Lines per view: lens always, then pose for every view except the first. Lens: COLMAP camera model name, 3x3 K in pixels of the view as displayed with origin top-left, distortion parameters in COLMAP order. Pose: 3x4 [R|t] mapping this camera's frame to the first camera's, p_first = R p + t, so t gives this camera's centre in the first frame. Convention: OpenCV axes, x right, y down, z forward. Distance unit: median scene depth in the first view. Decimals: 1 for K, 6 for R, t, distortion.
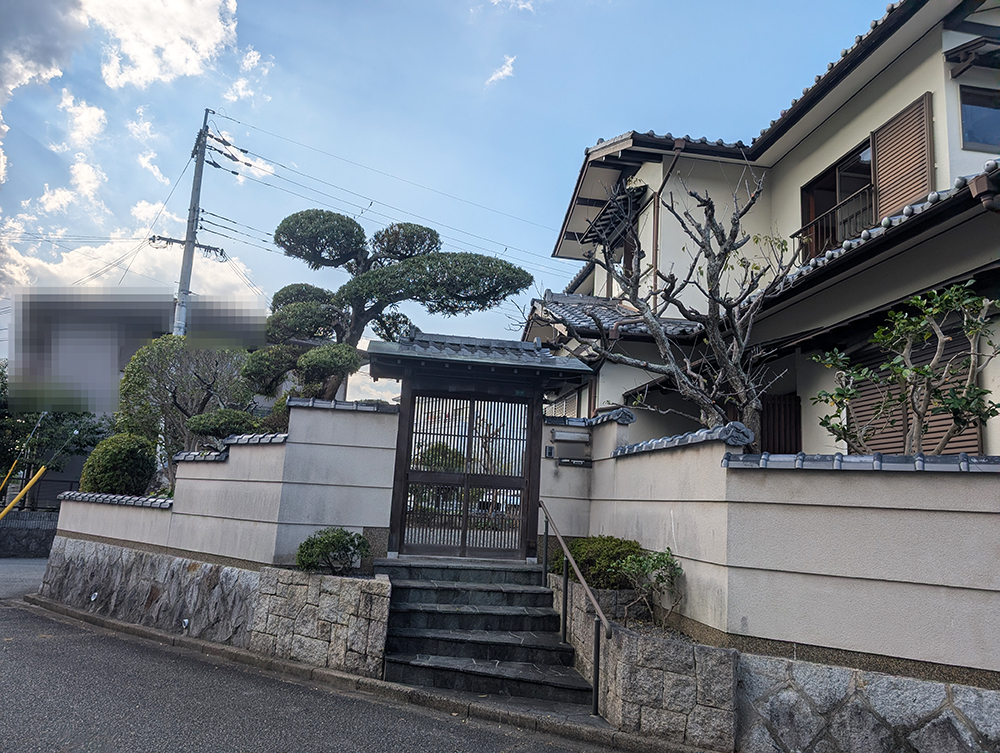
lens RADIAL K [[715.4, 0, 490.8], [0, 715.4, 374.3], [0, 0, 1]] dist [0.036567, -0.042541]
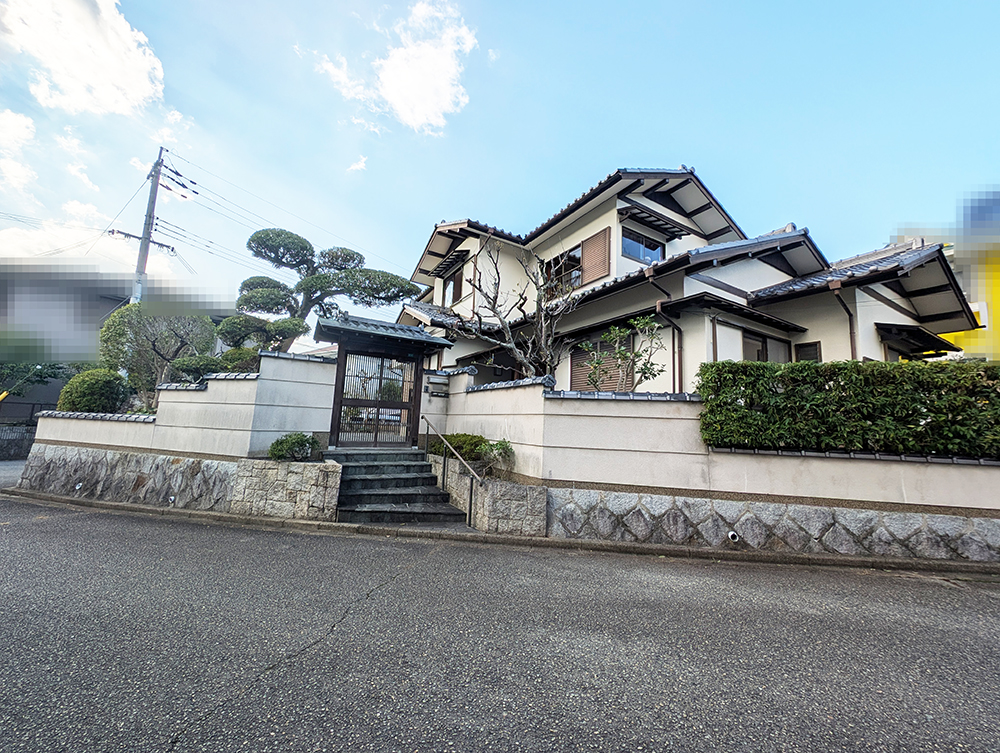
lens RADIAL K [[373.3, 0, 501.0], [0, 373.3, 373.4], [0, 0, 1]] dist [0.001612, -0.002261]
pose [[0.921006, 0.036426, 0.387842, -0.105378], [-0.060198, 0.996967, 0.049319, 0.011527], [-0.384869, -0.068771, 0.920406, 0.057360]]
